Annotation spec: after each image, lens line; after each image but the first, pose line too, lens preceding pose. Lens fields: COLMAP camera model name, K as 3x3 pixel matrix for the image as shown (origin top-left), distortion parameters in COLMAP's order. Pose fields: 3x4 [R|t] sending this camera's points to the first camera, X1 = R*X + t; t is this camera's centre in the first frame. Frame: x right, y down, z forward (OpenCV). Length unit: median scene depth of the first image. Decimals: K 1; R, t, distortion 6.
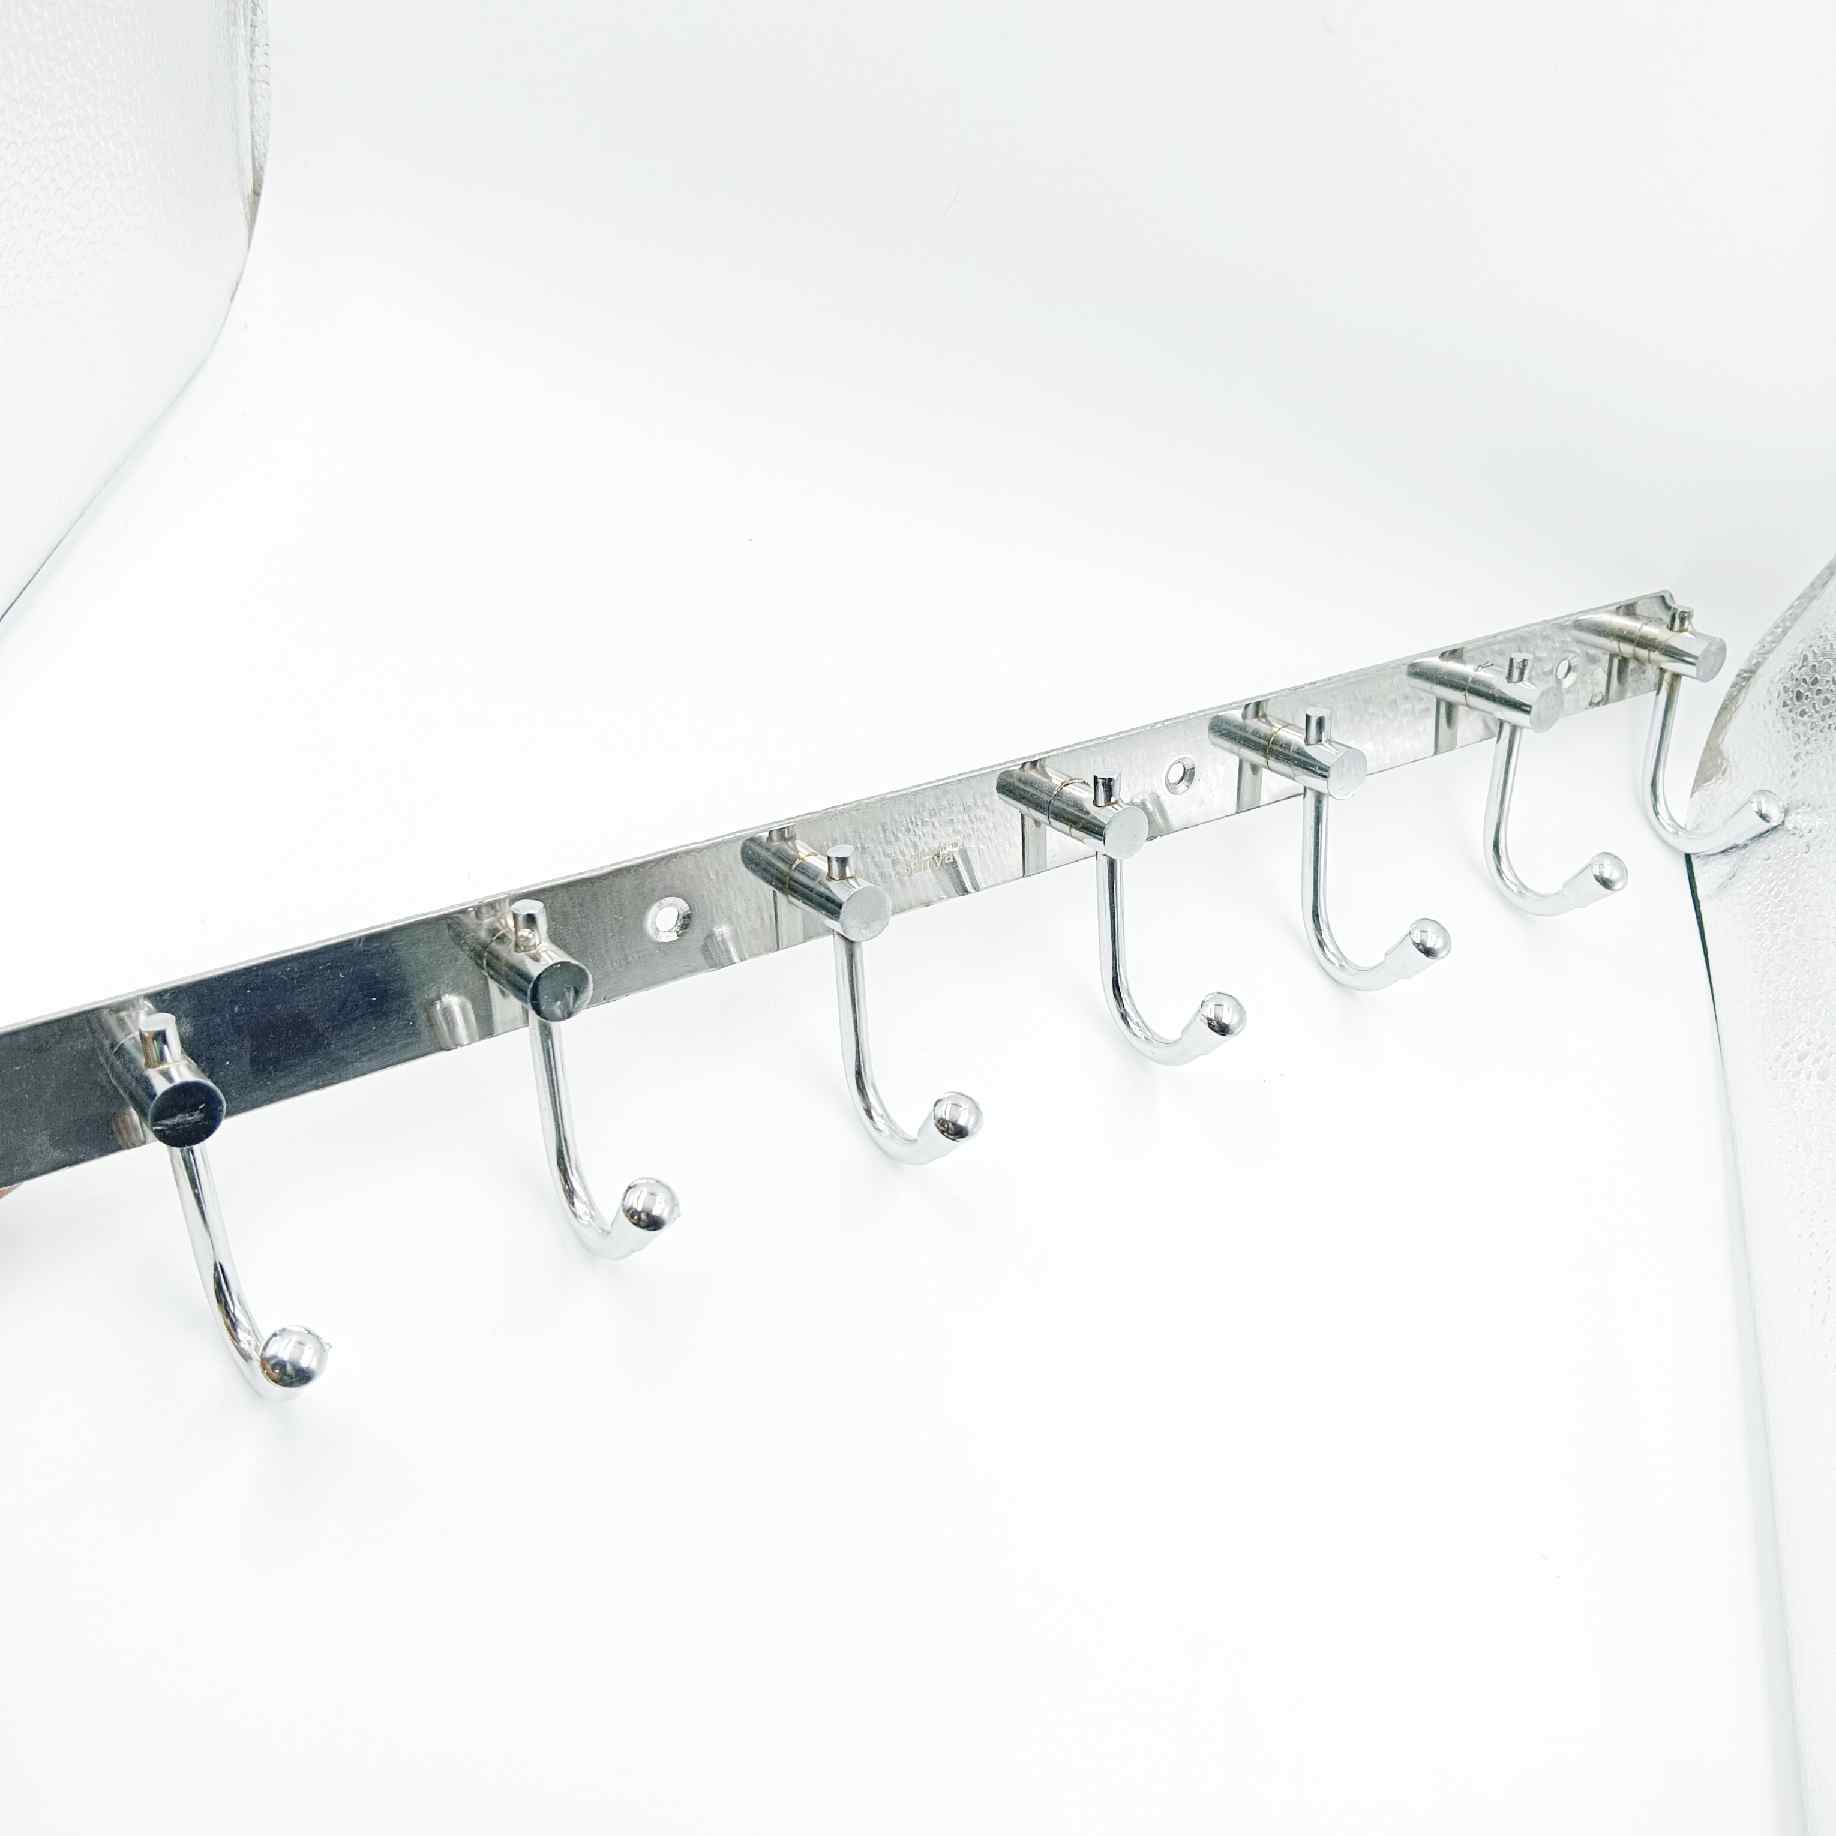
lens RADIAL K [[1917.1, 0, 929.2], [0, 1917.1, 922.2], [0, 0, 1]] dist [0.091034, -0.246221]
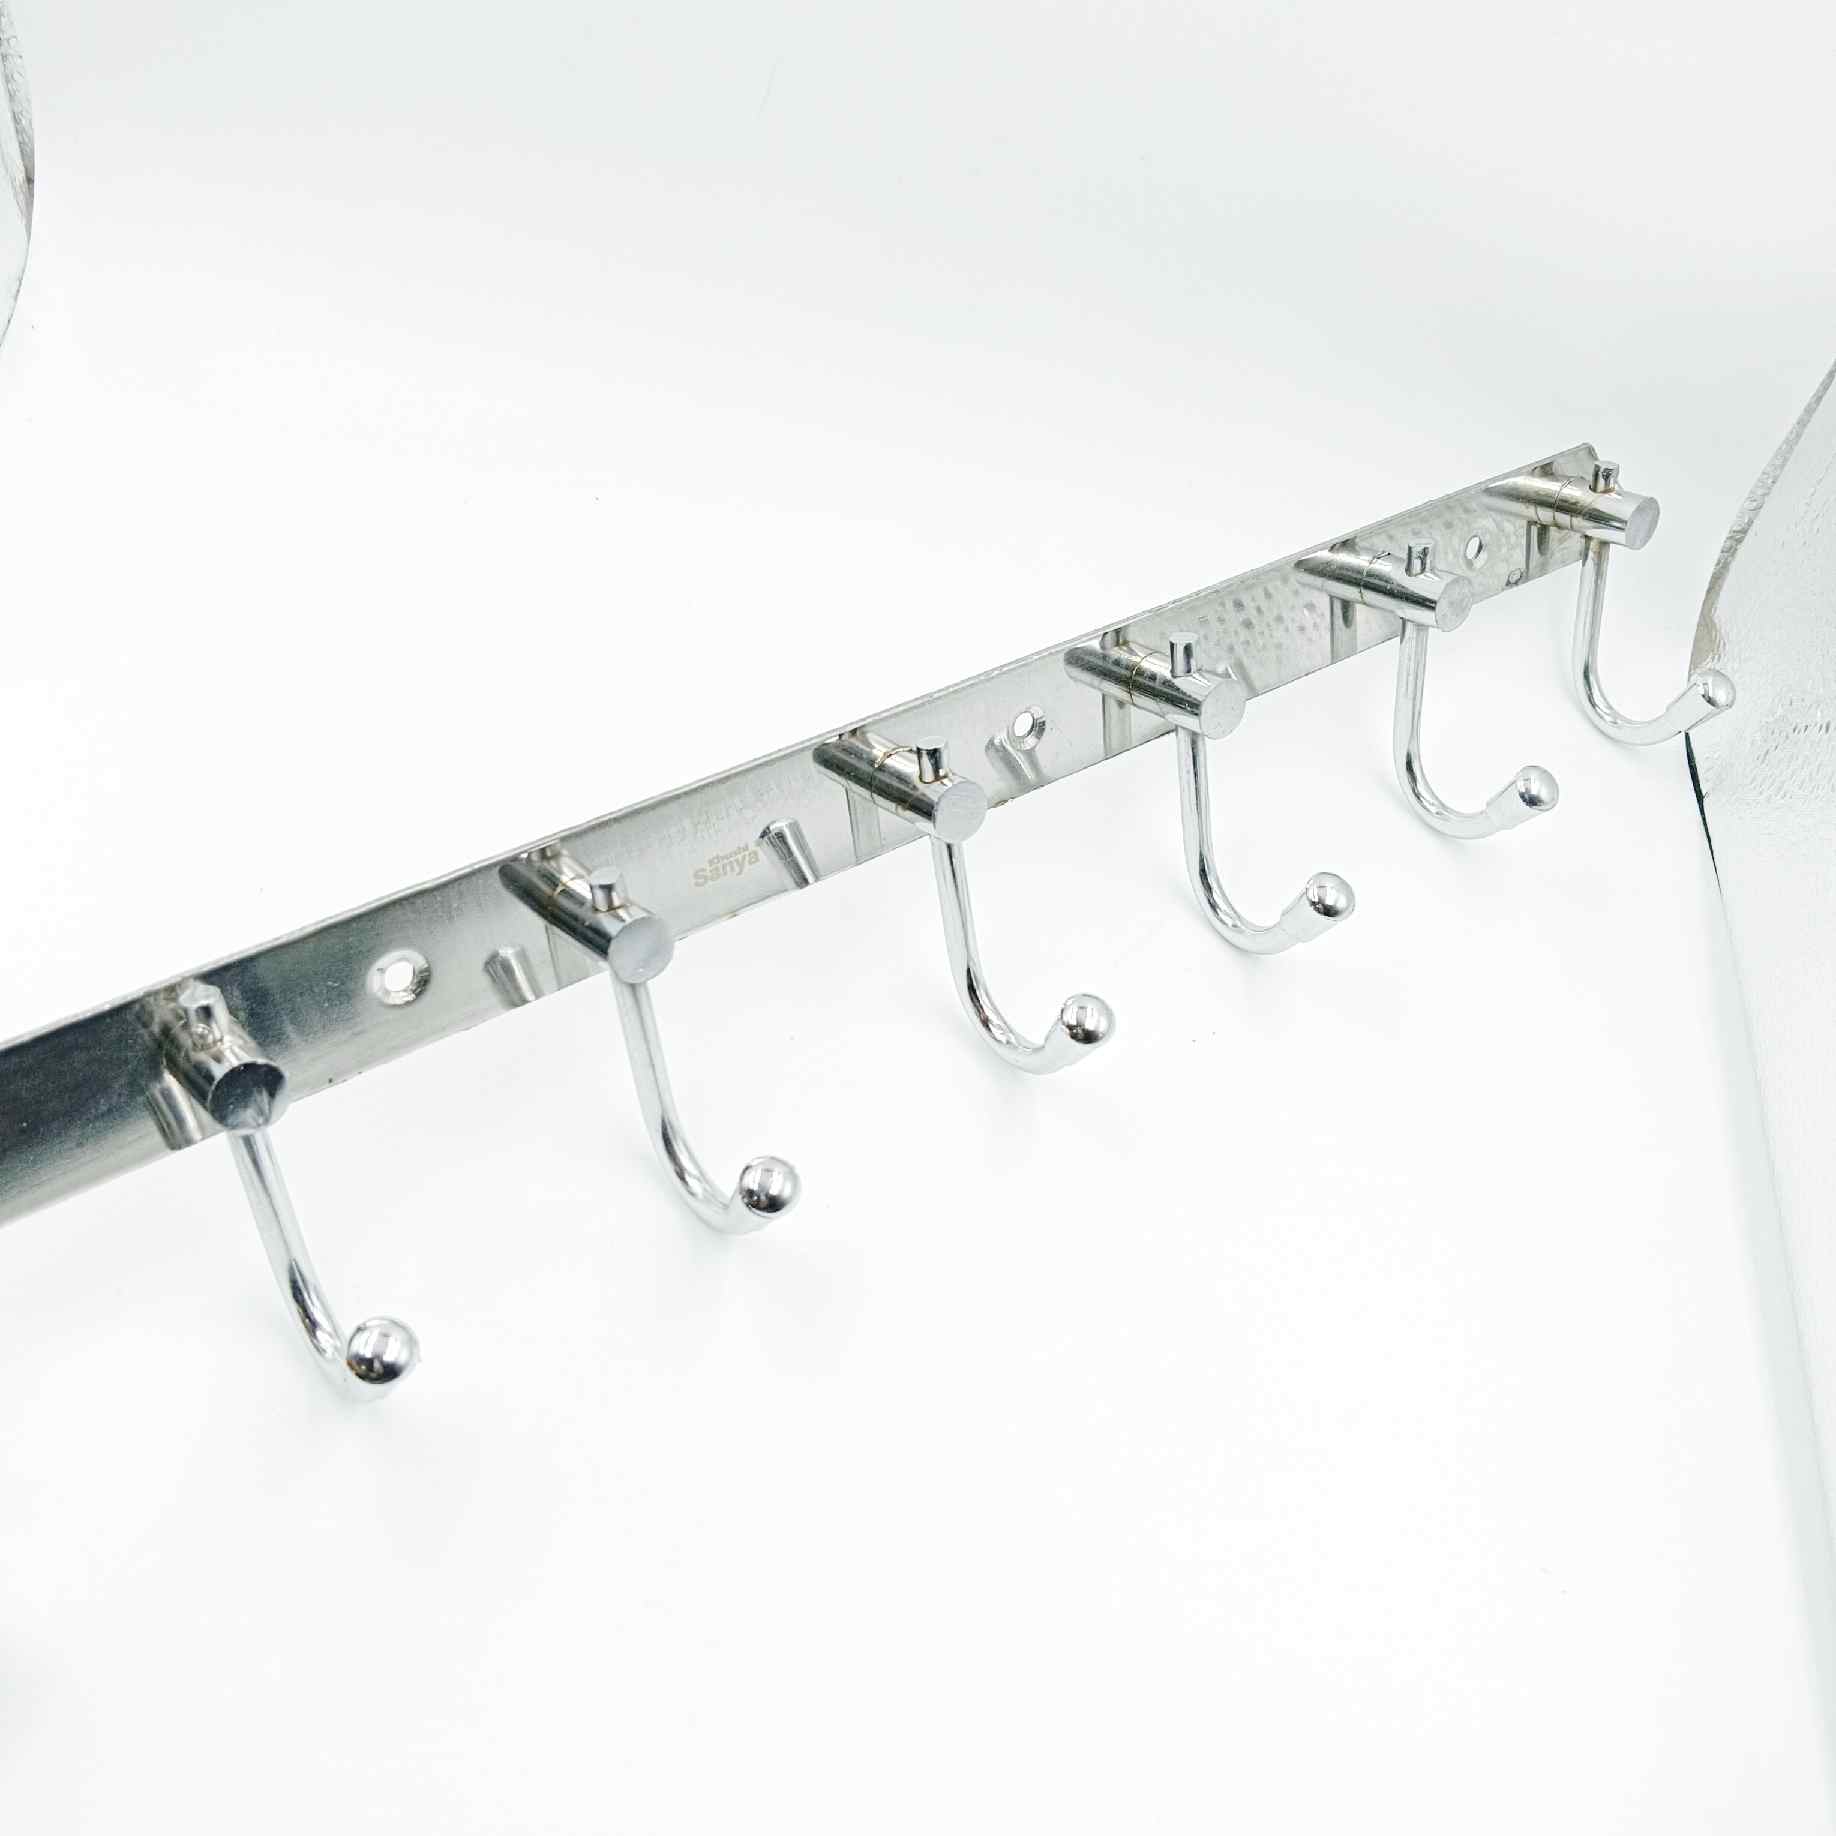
lens RADIAL K [[1917.1, 0, 929.2], [0, 1917.1, 922.2], [0, 0, 1]] dist [0.091034, -0.246221]
pose [[0.996414, -0.083895, 0.010990, 0.066614], [0.082814, 0.993616, 0.076613, -0.055882], [-0.017347, -0.075428, 0.997000, 0.137577]]
